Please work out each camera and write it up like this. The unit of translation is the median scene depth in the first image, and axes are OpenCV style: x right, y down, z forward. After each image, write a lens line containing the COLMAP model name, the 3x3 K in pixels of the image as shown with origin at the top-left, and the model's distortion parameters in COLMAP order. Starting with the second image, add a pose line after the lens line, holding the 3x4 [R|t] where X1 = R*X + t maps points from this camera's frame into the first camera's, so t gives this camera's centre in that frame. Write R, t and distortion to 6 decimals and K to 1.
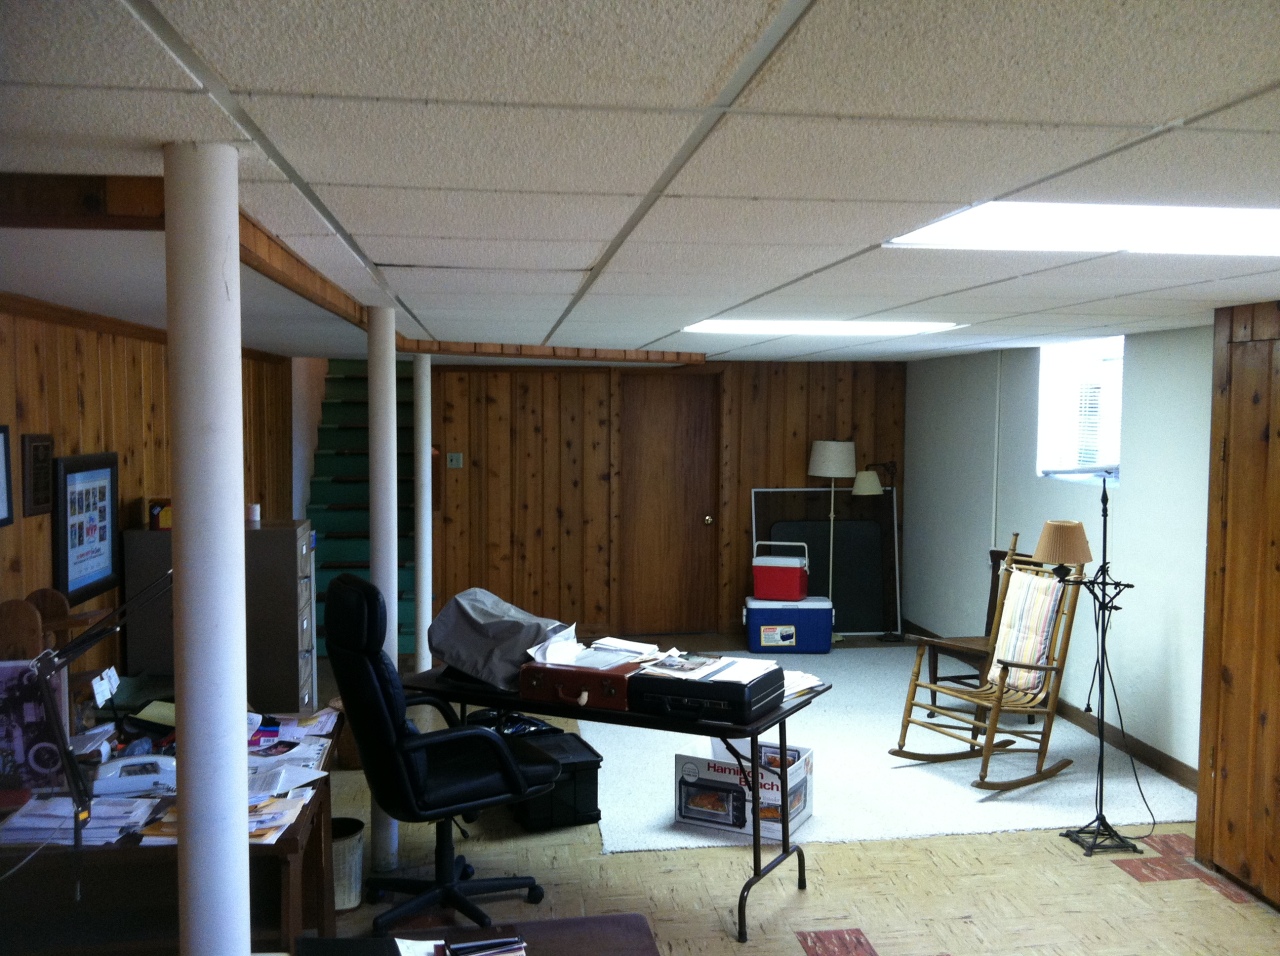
lens RADIAL K [[1198.2, 0, 640.8], [0, 1198.2, 479.8], [0, 0, 1]] dist [0.050485, 0.000000]
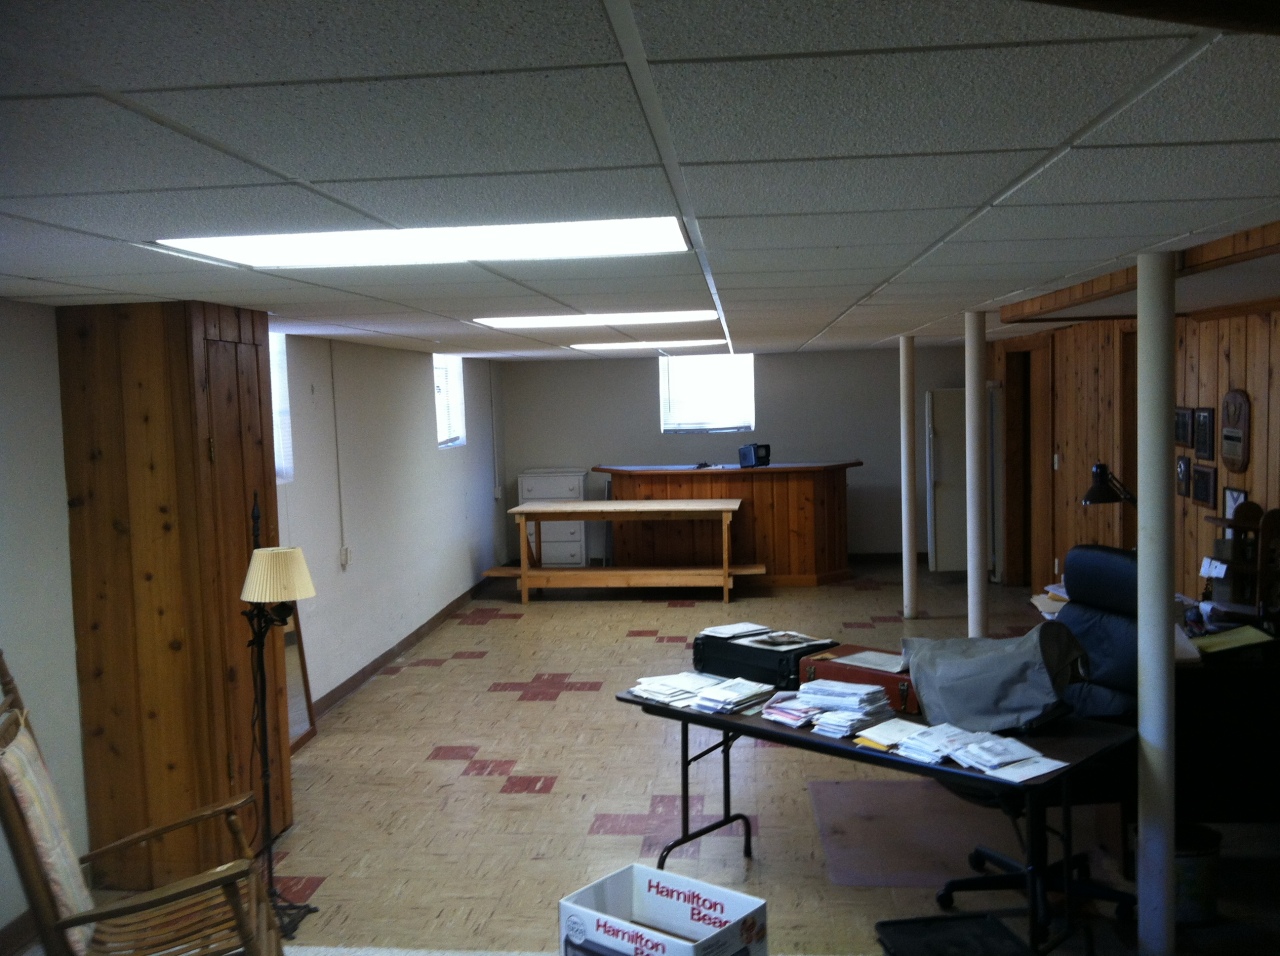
lens RADIAL K [[1198.2, 0, 634.2], [0, 1198.2, 476.0], [0, 0, 1]] dist [0.050485, 0.000000]
pose [[-0.976280, 0.006443, 0.216417, -0.055506], [0.035680, 0.990679, 0.131462, -0.120615], [-0.213553, 0.136065, -0.967410, 1.897658]]
